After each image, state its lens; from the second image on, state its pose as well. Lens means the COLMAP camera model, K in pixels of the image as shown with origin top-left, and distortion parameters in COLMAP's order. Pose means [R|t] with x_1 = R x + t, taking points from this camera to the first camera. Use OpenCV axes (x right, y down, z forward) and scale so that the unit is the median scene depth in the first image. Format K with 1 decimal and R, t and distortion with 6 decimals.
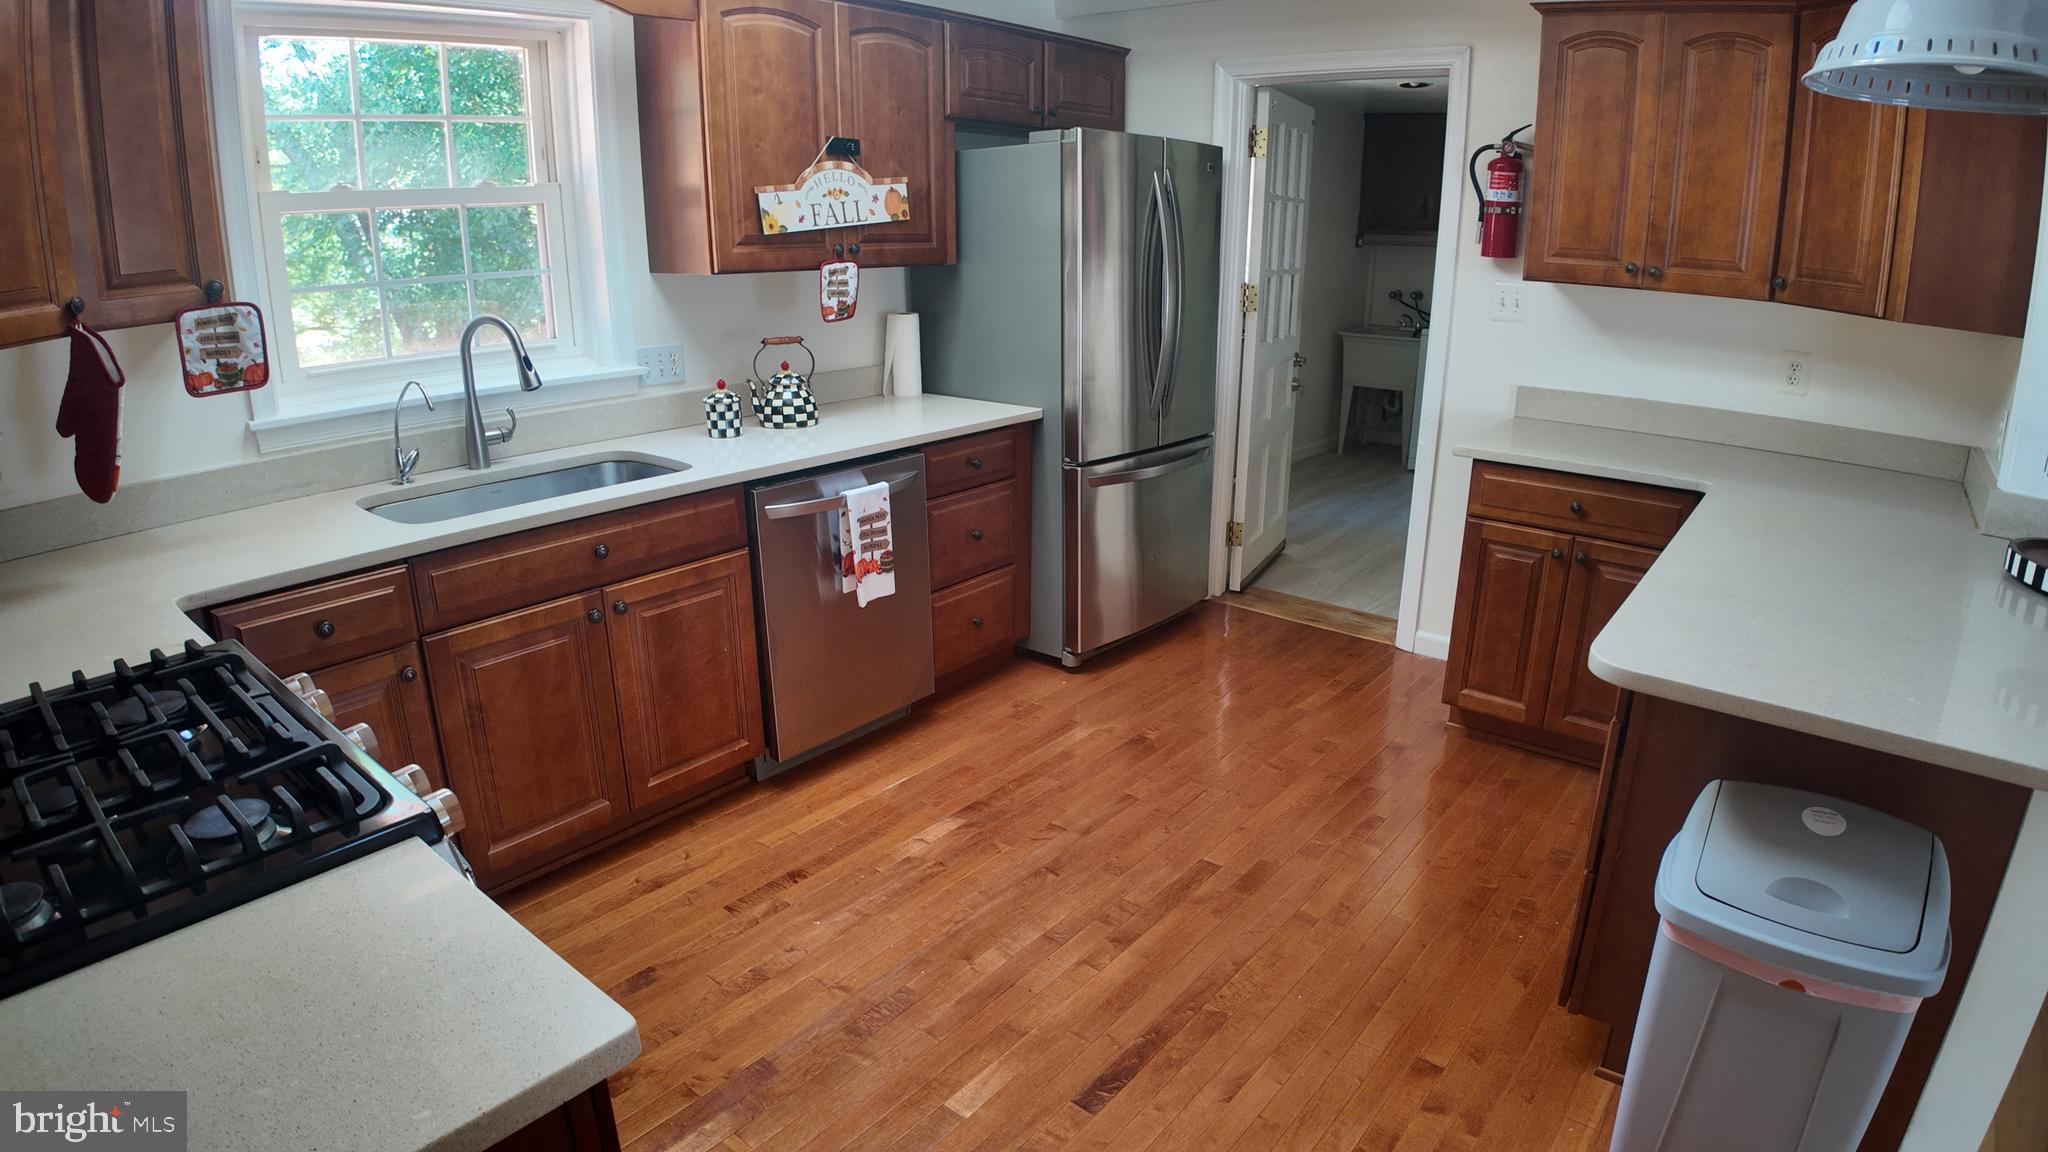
lens RADIAL K [[1103.4, 0, 1025.2], [0, 1103.4, 582.6], [0, 0, 1]] dist [-0.069270, -0.037888]
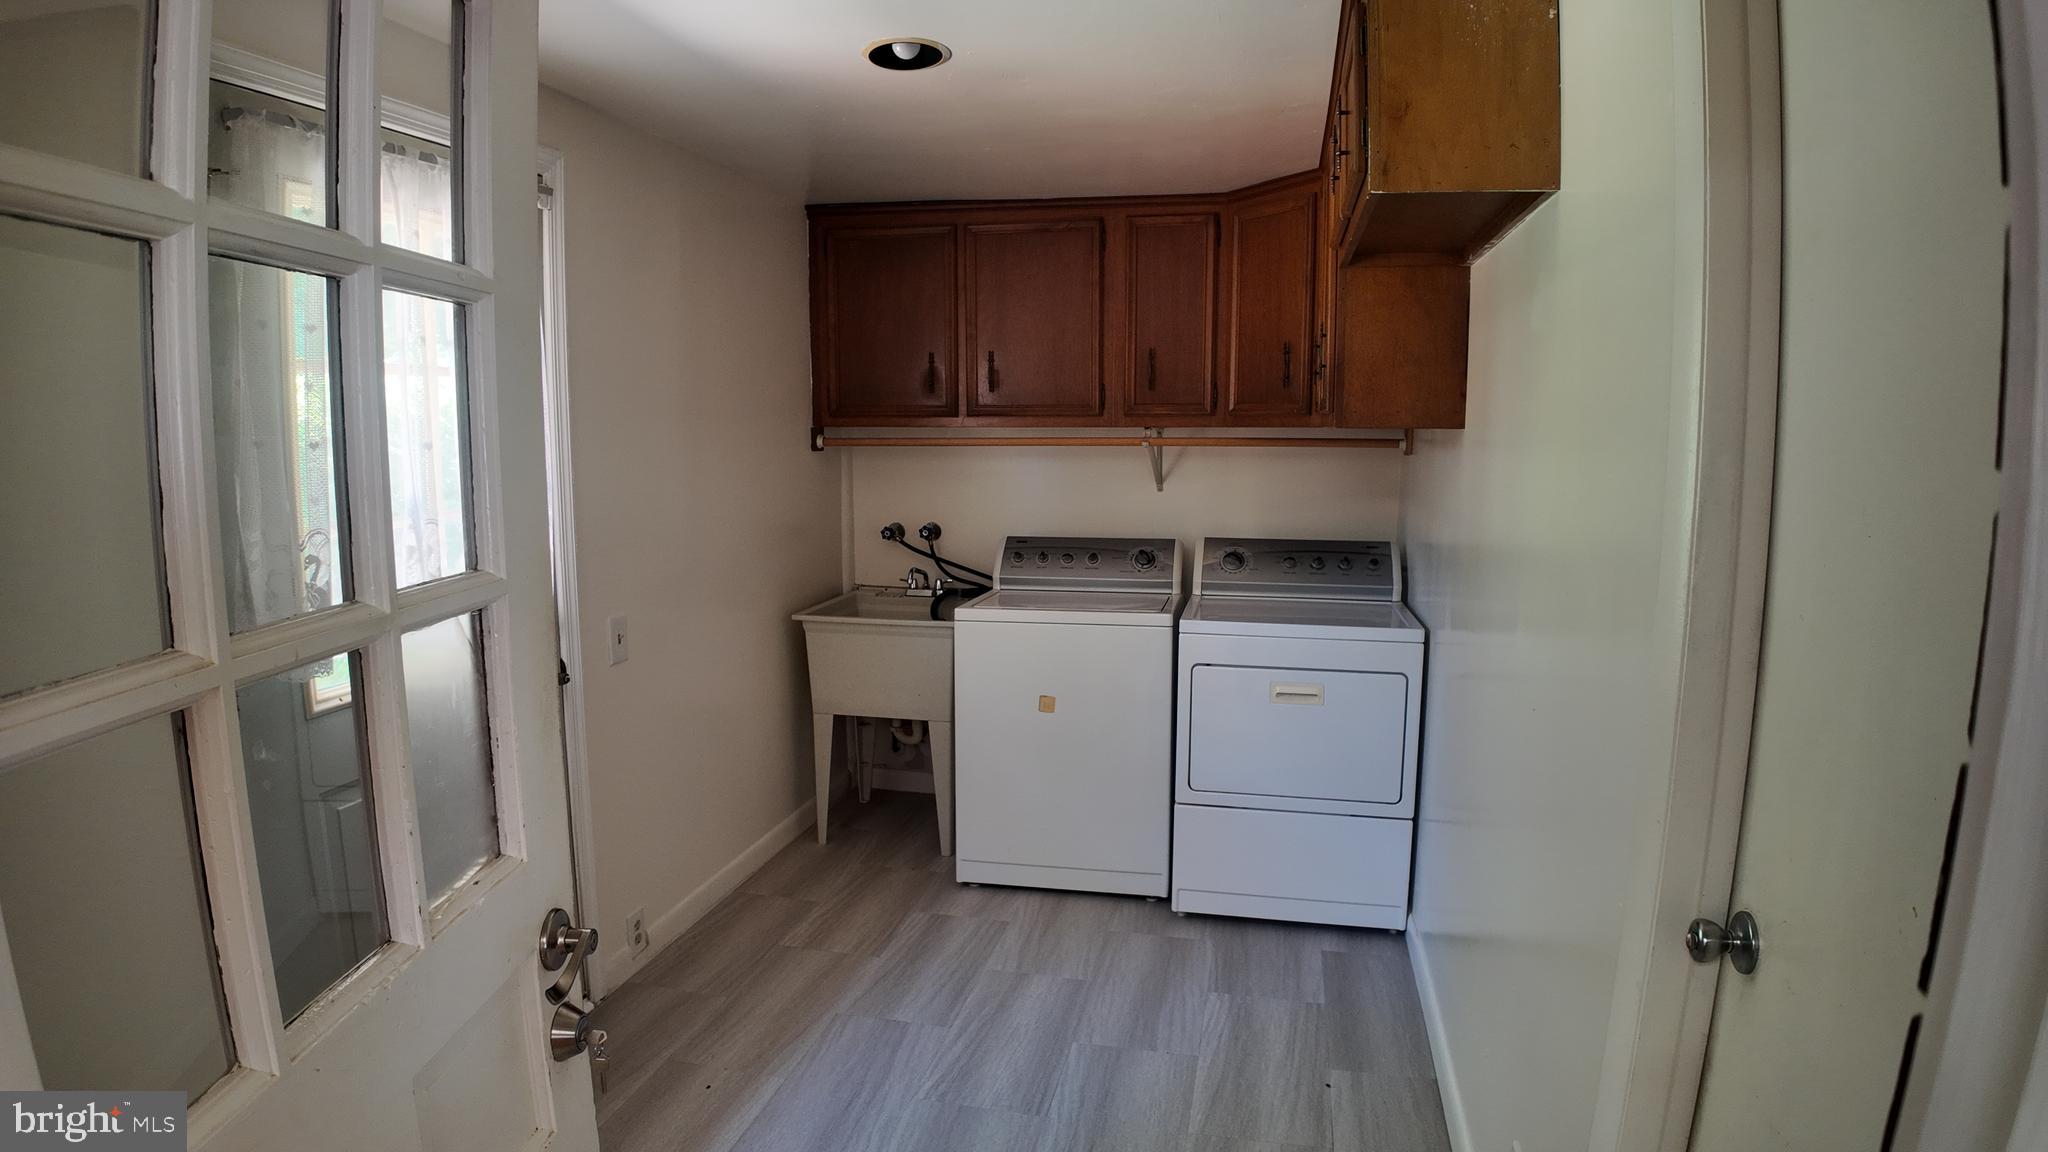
lens RADIAL K [[1111.7, 0, 1026.8], [0, 1111.7, 567.5], [0, 0, 1]] dist [-0.090113, -0.019834]
pose [[0.900111, -0.058231, 0.431750, 0.347031], [0.138299, 0.977959, -0.156427, -0.330008], [-0.413125, 0.200513, 0.888325, 1.047506]]
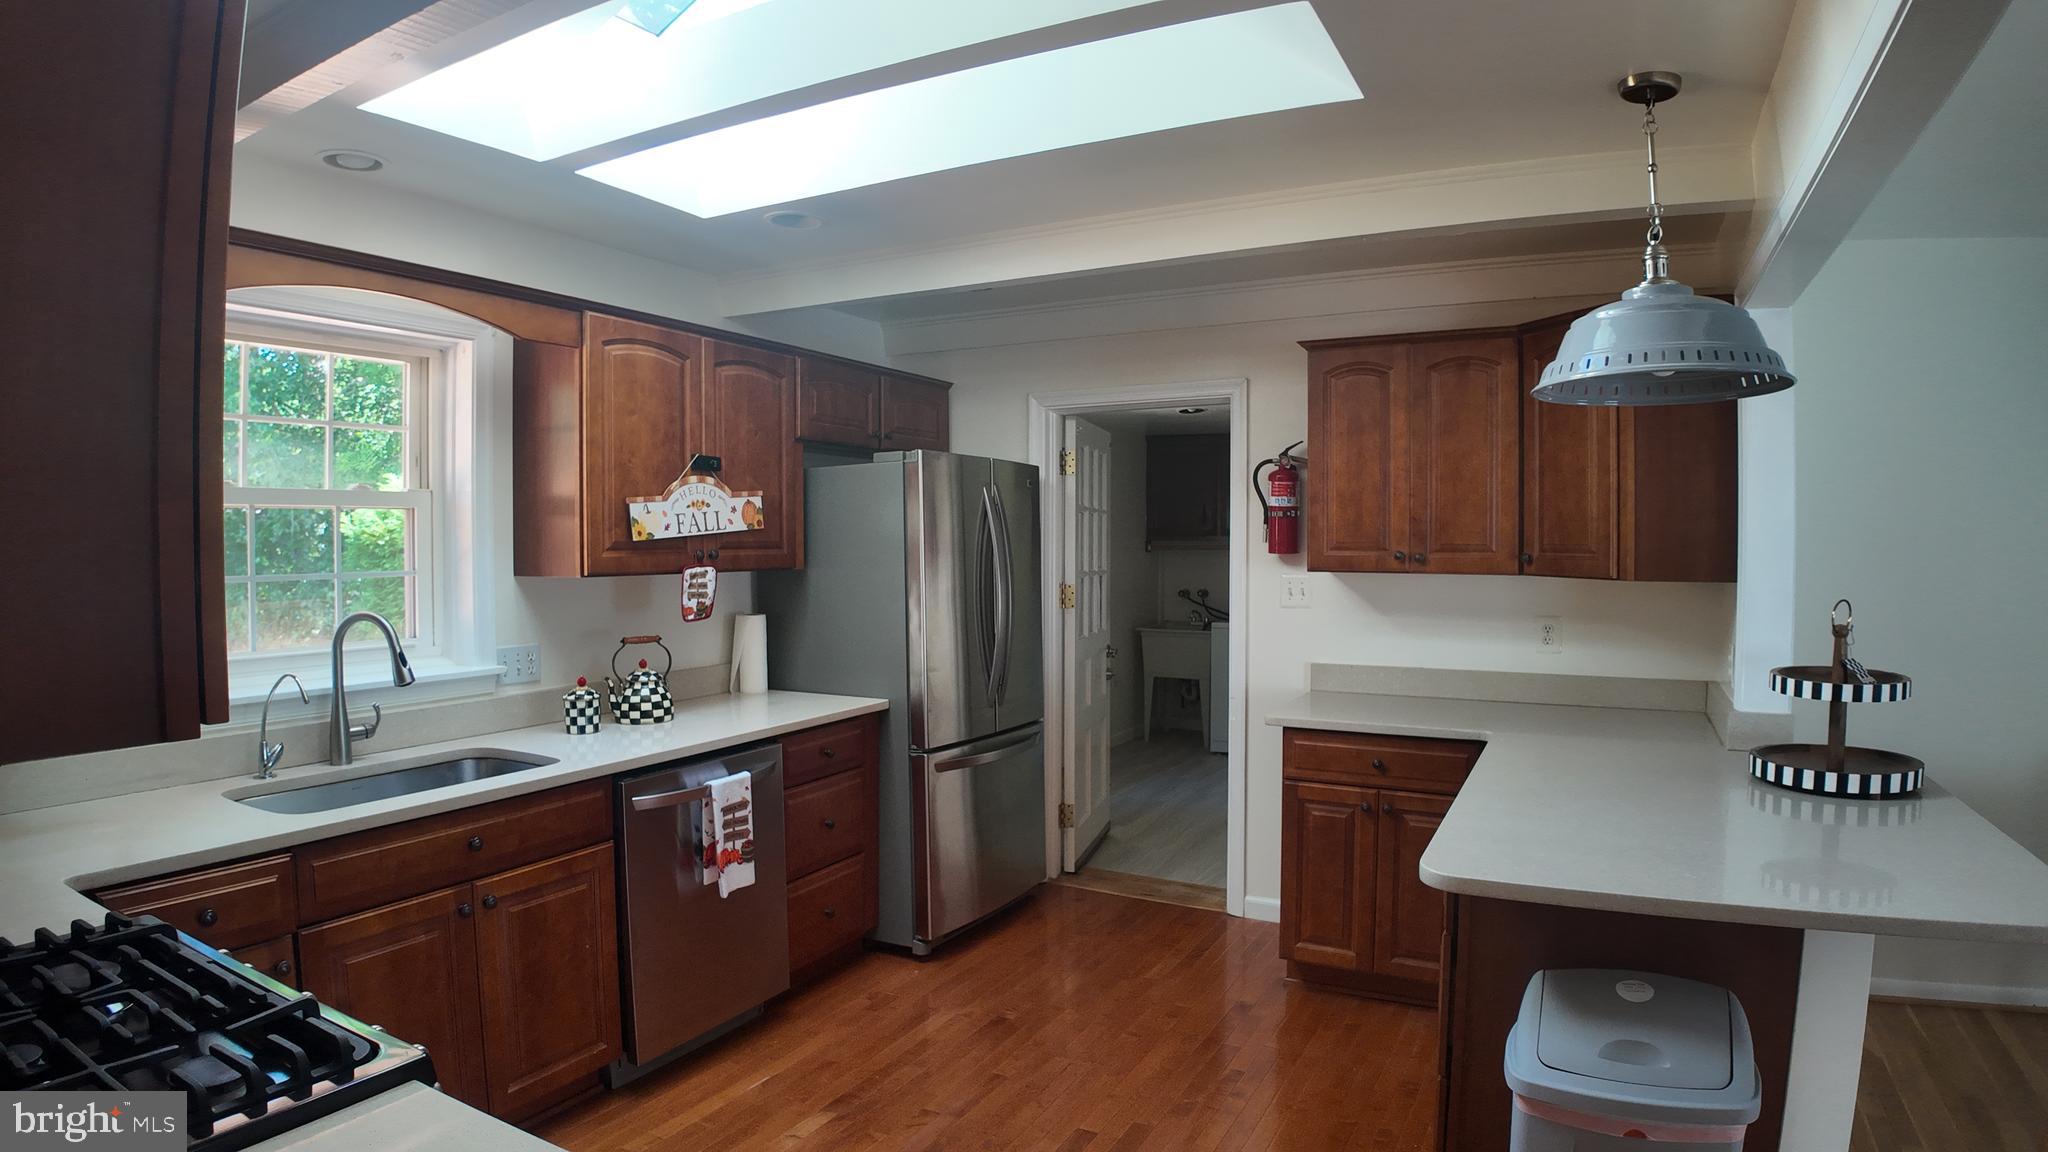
lens RADIAL K [[1111.7, 0, 1026.8], [0, 1111.7, 567.5], [0, 0, 1]] dist [-0.090113, -0.019834]
pose [[0.981504, -0.010305, 0.191165, -0.062880], [0.064555, 0.957882, -0.279812, 0.029697], [-0.180230, 0.286977, 0.940830, -0.069483]]
